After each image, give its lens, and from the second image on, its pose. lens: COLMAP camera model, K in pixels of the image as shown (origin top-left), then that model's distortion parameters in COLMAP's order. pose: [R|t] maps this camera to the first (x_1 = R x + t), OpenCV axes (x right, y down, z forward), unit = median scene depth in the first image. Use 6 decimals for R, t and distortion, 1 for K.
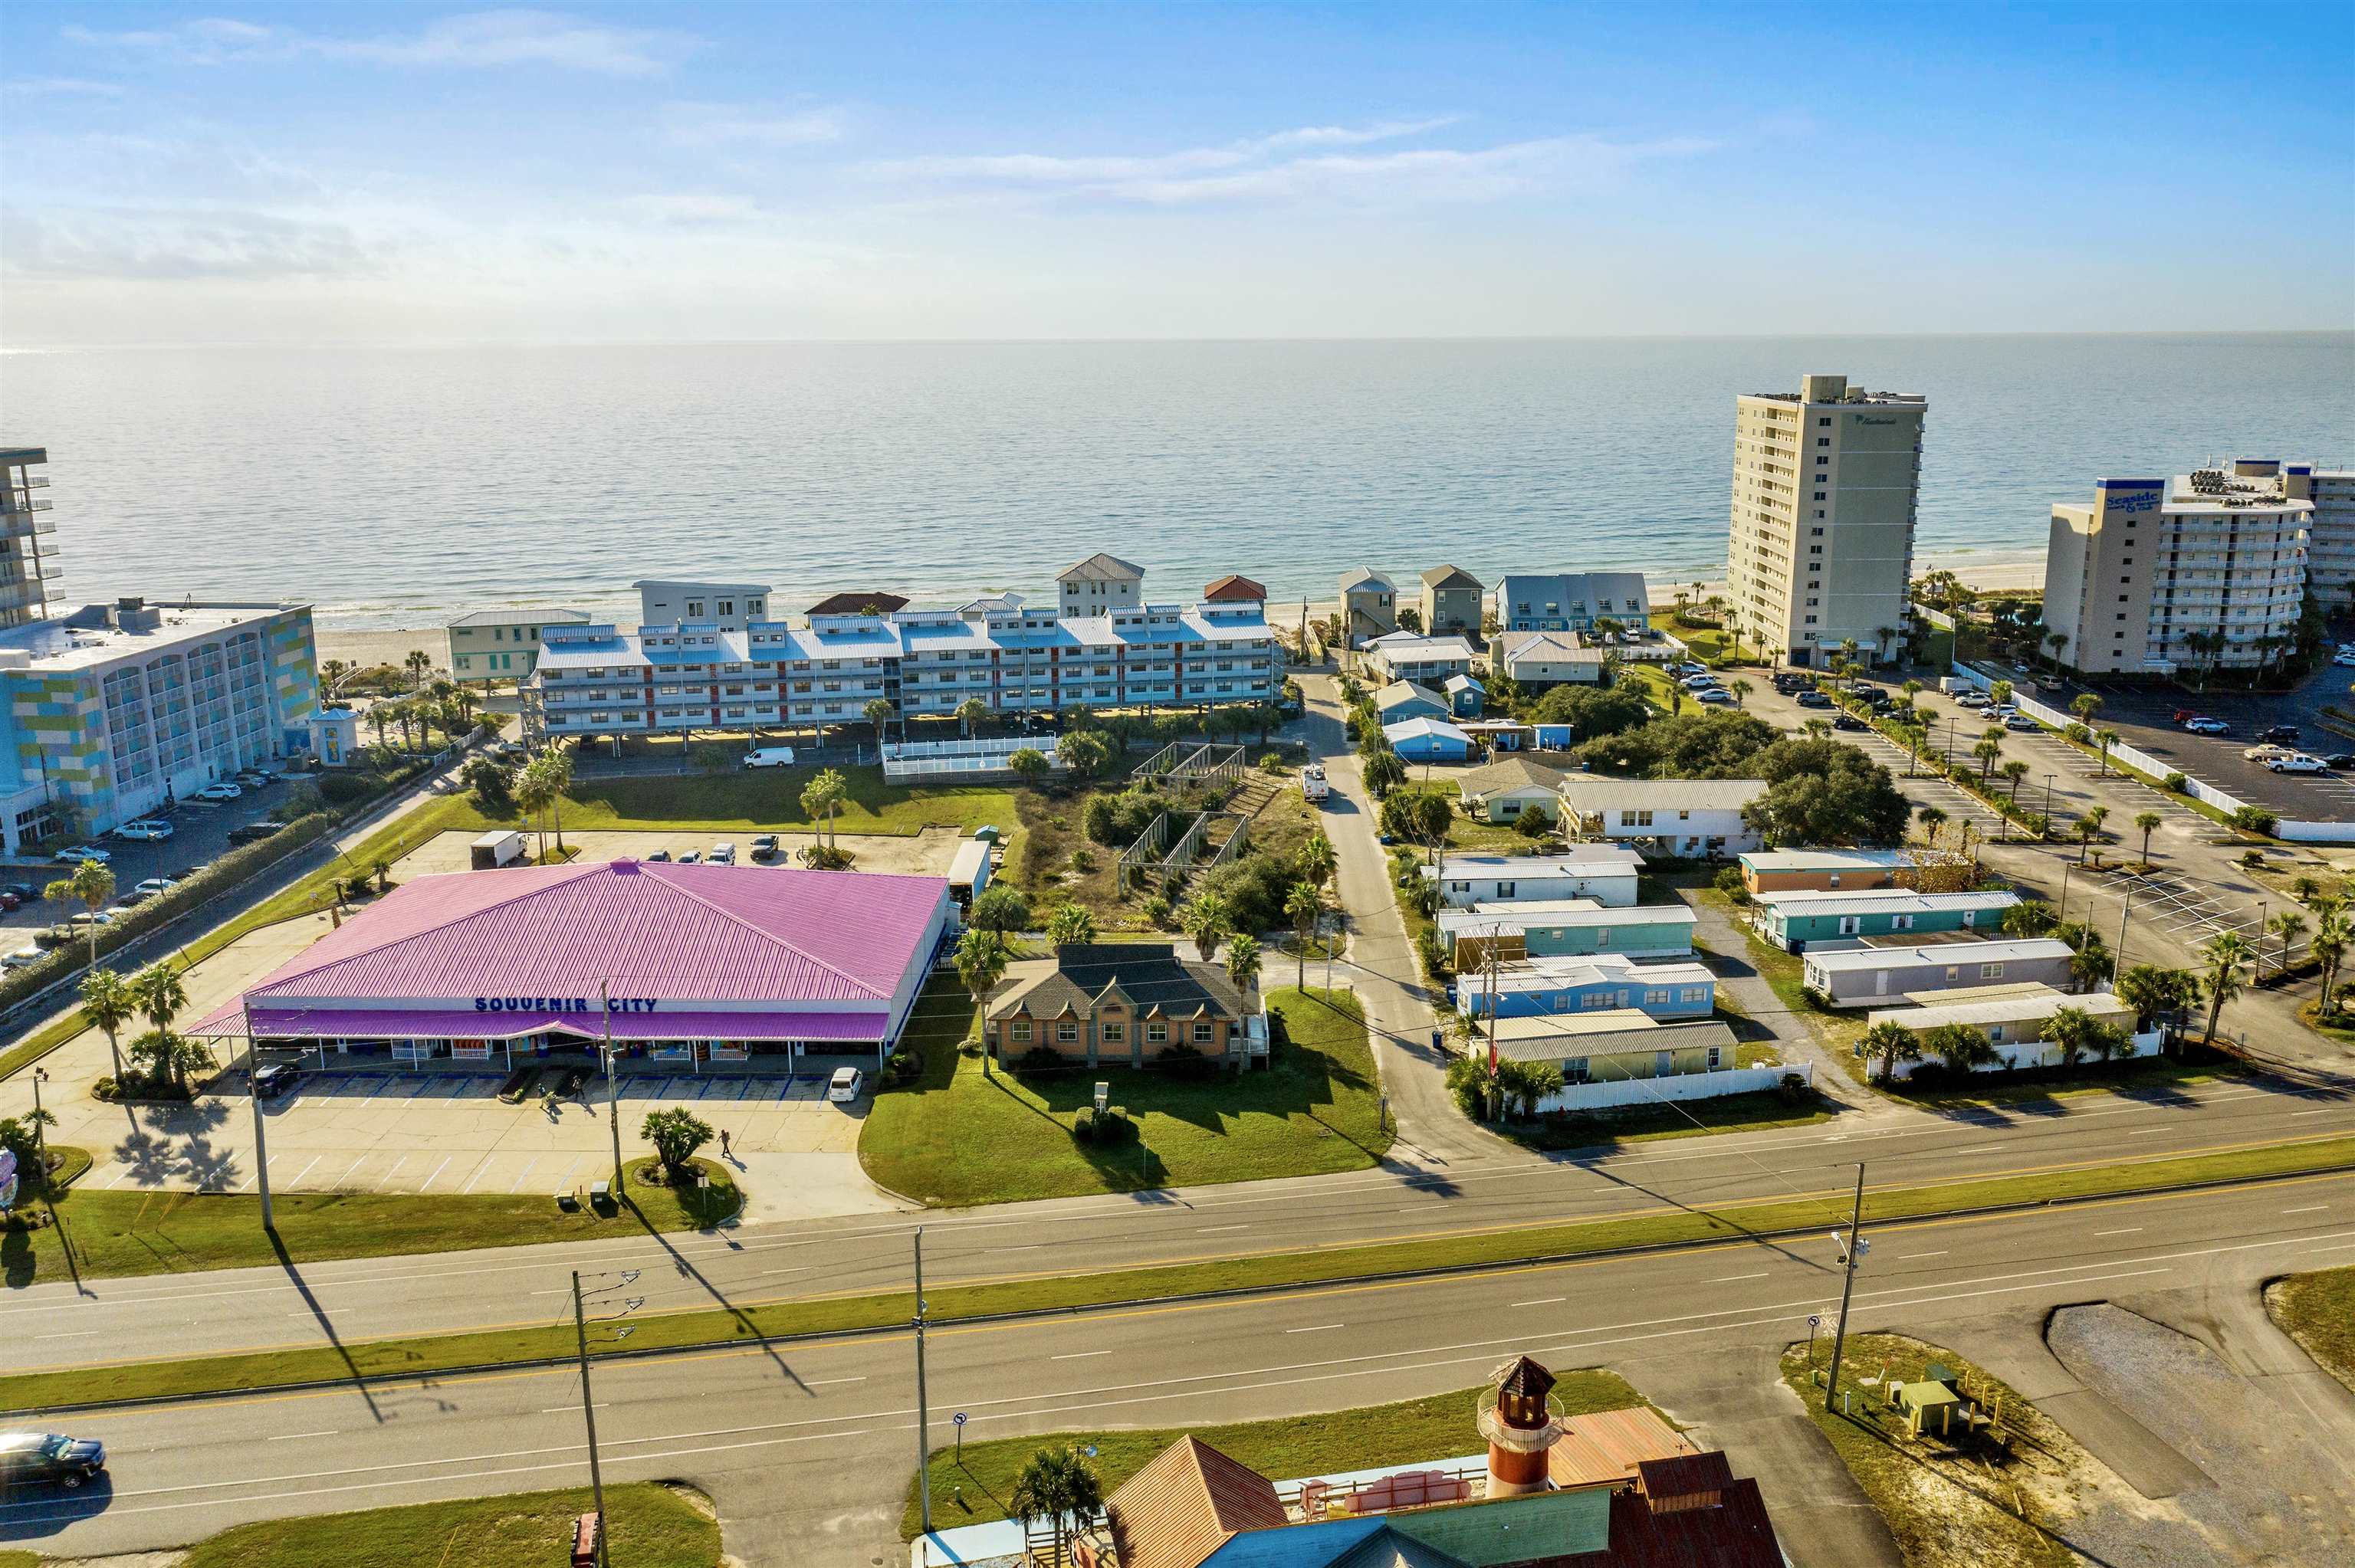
lens RADIAL K [[1899.0, 0, 1177.5], [0, 1899.0, 784.0], [0, 0, 1]] dist [0.003602, -0.000497]
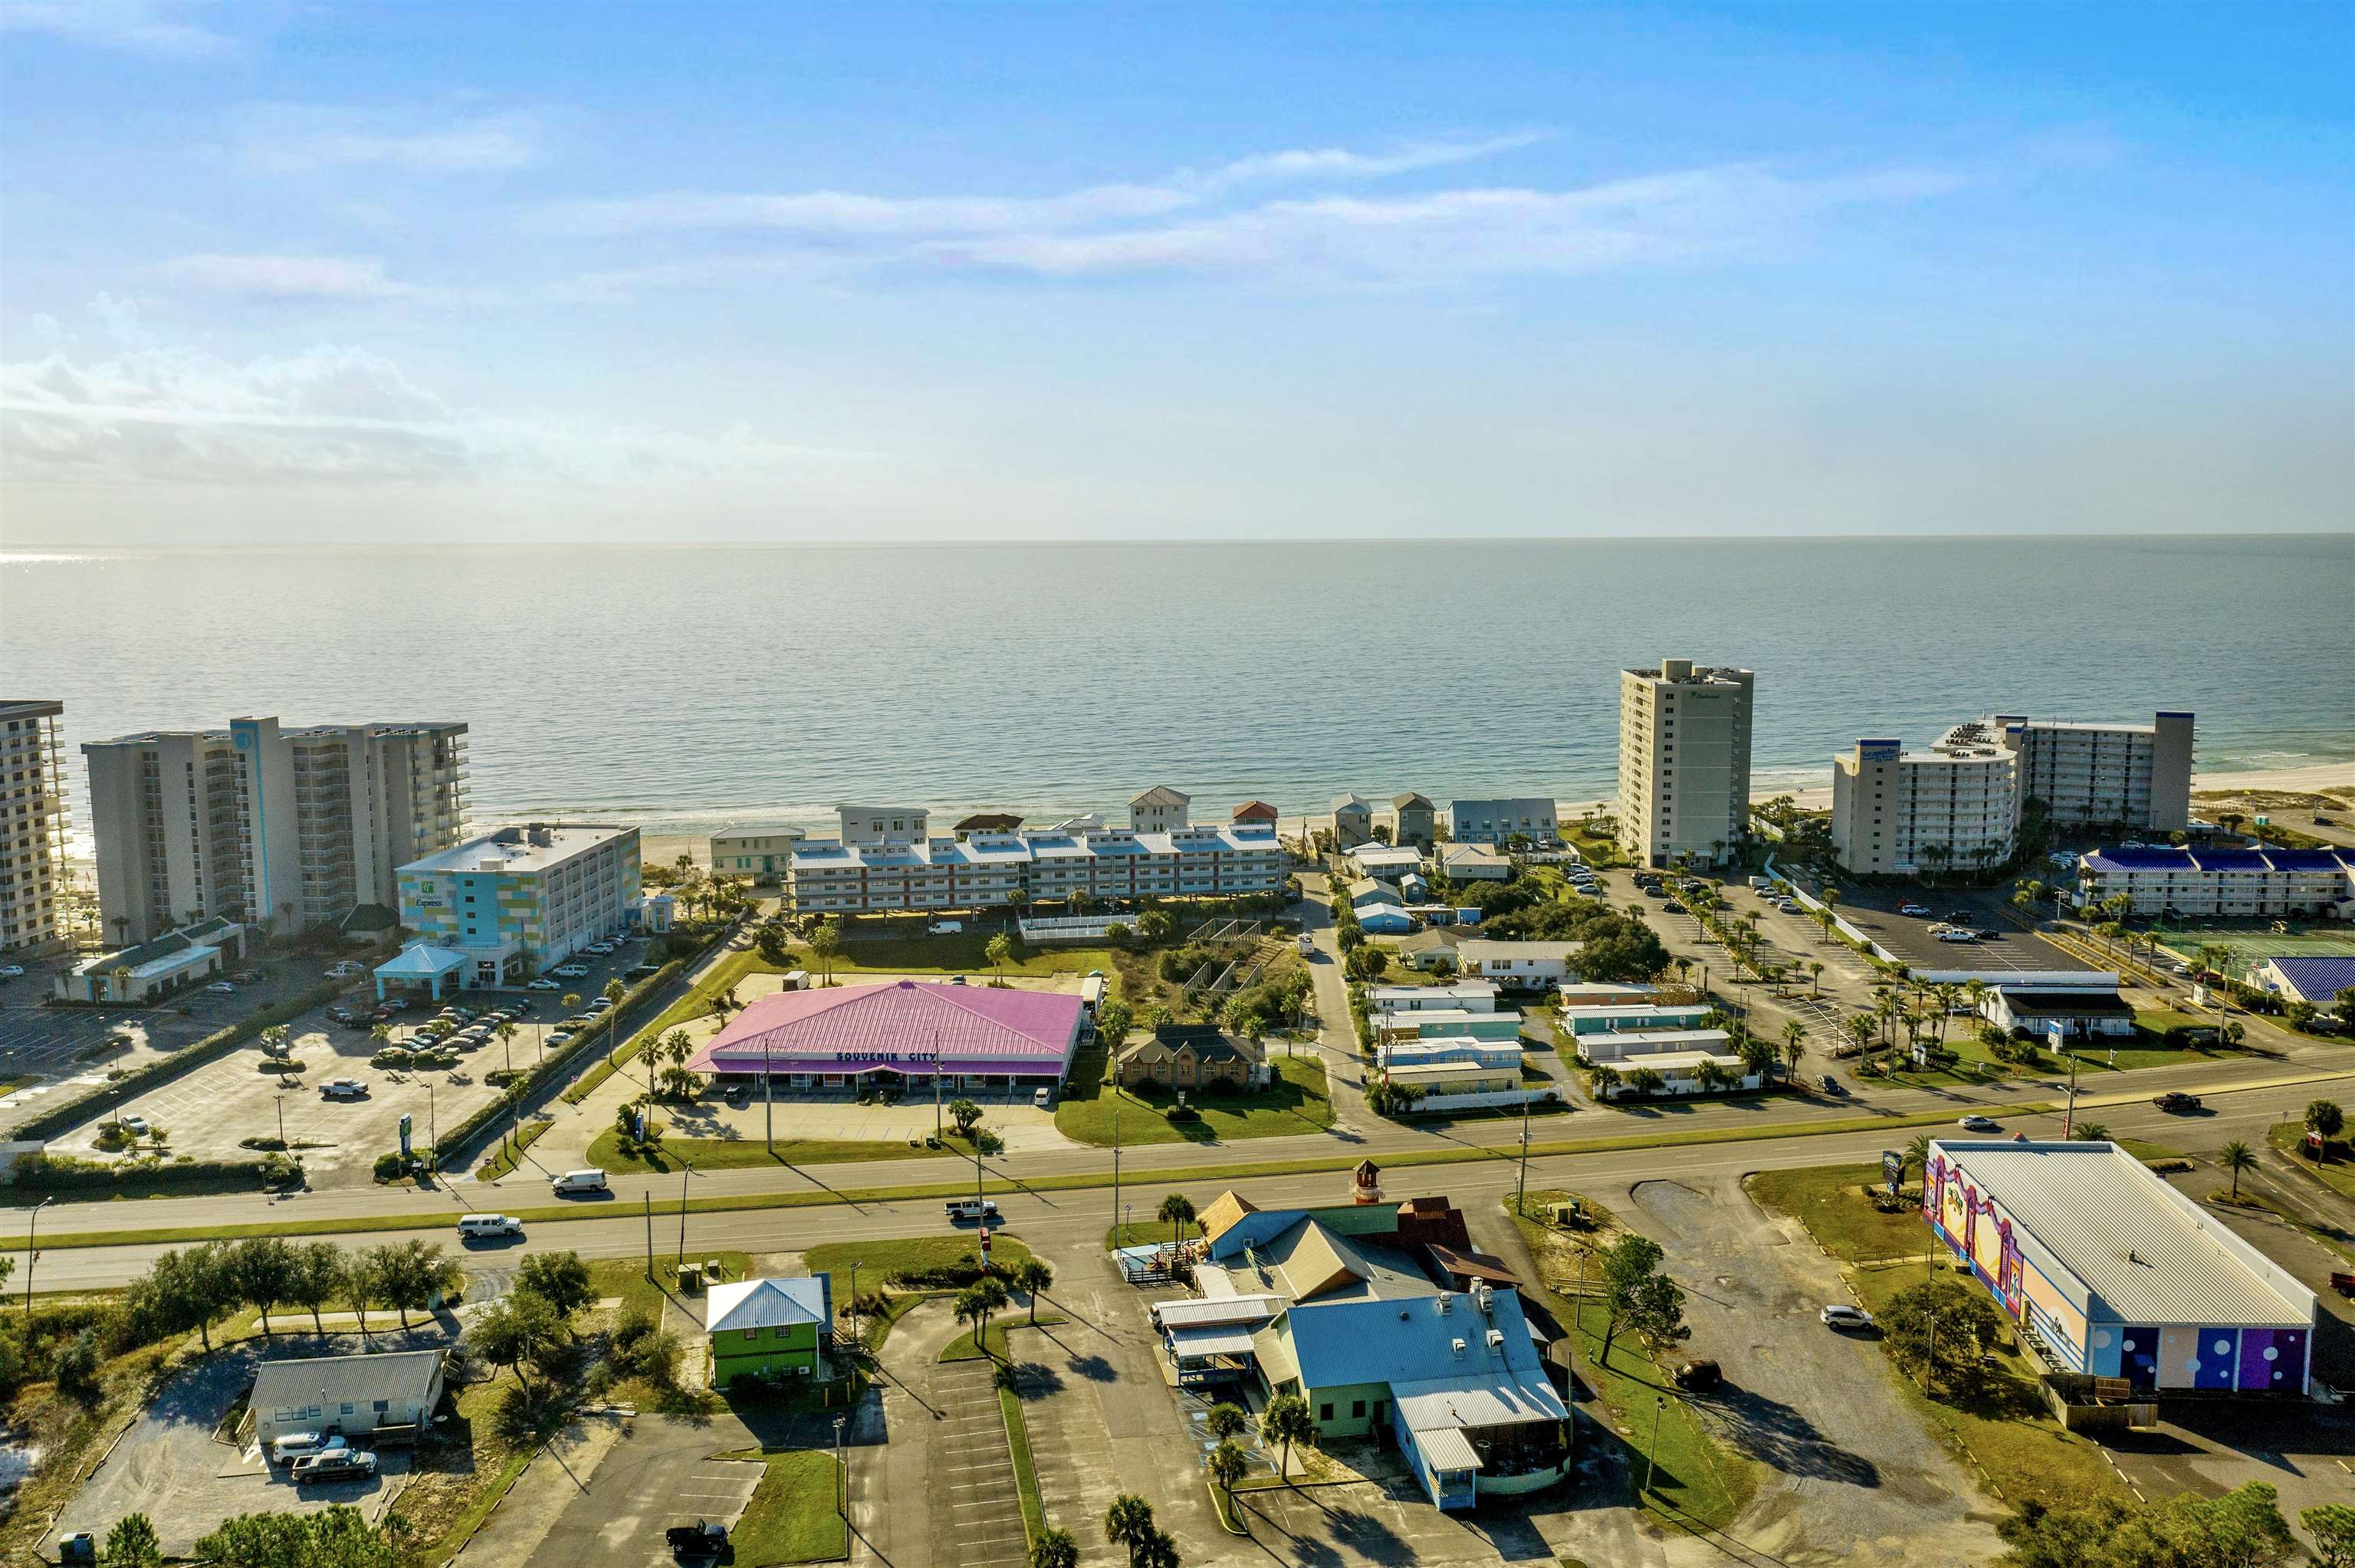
lens RADIAL K [[1879.8, 0, 1177.5], [0, 1879.8, 784.0], [0, 0, 1]] dist [0.004944, -0.005314]
pose [[0.999903, 0.002208, -0.013745, -0.010840], [-0.003575, 0.994959, -0.100219, 0.022567], [0.013454, 0.100259, 0.994870, -0.527542]]
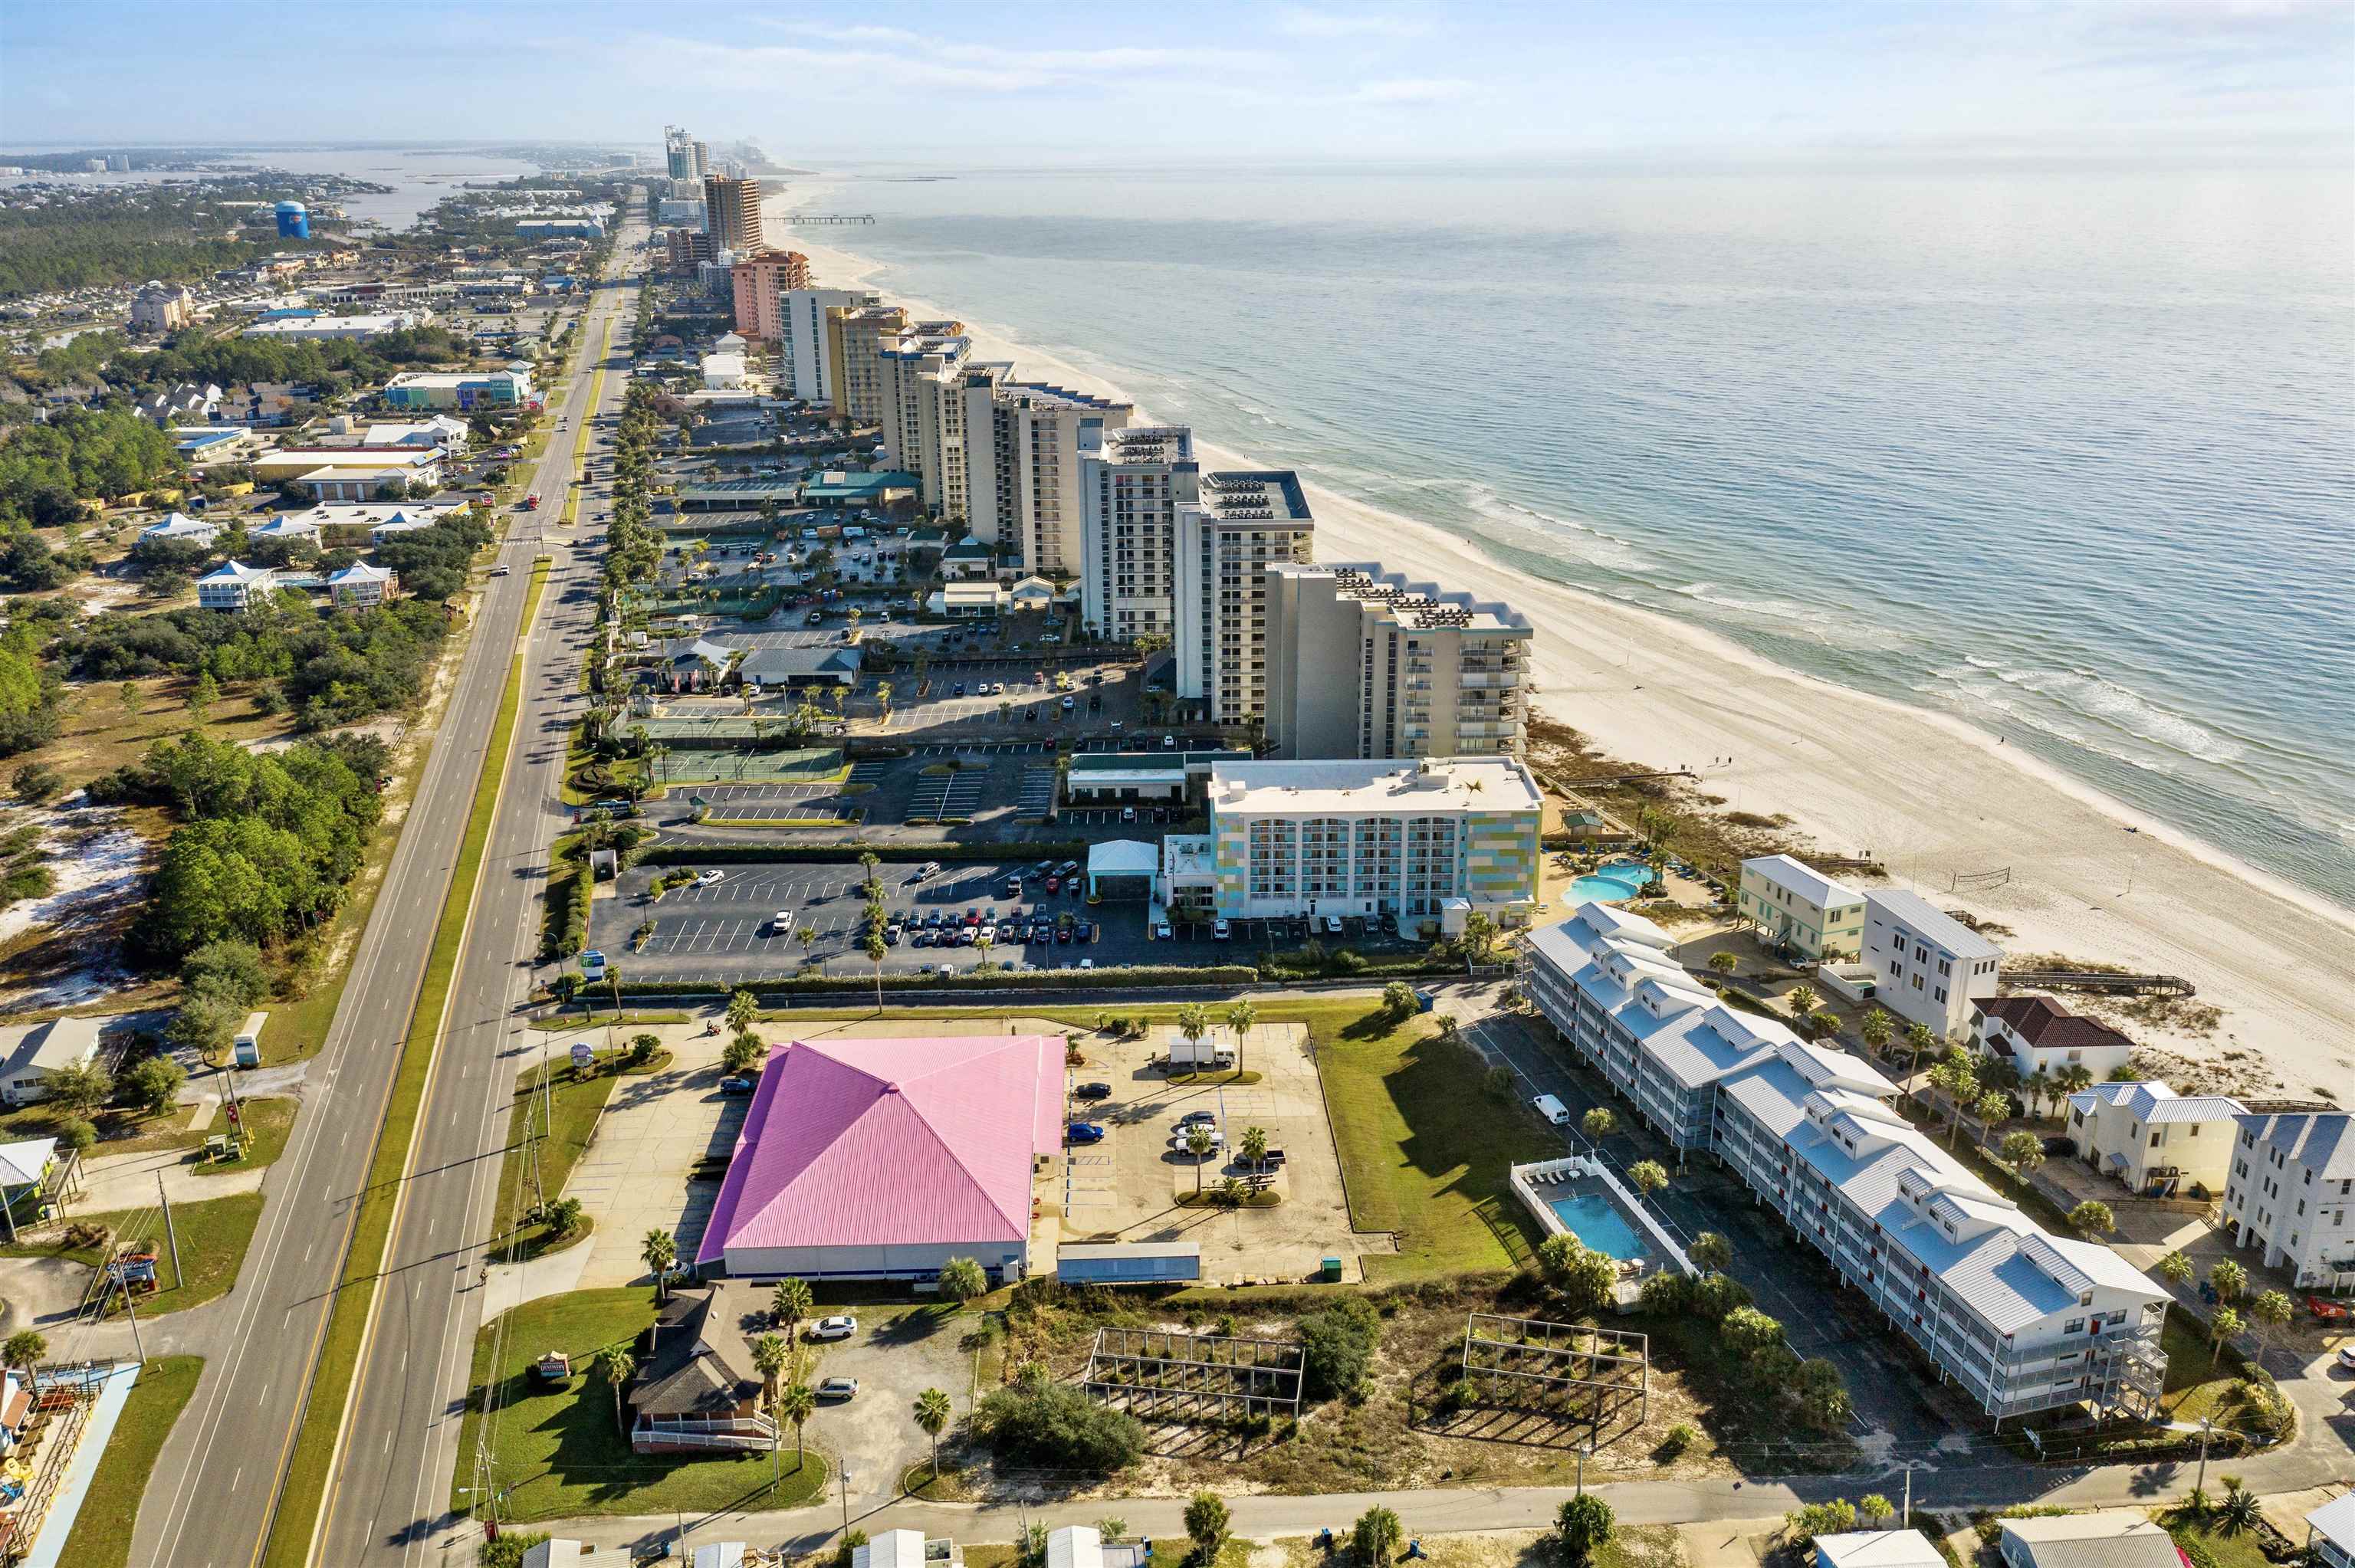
lens RADIAL K [[1863.1, 0, 1145.4], [0, 1863.1, 783.7], [0, 0, 1]] dist [-0.005185, -0.002877]
pose [[0.042004, 0.327092, -0.944059, 0.692401], [-0.216409, 0.925440, 0.311012, -0.461402], [0.975399, 0.191239, 0.109658, 0.694087]]
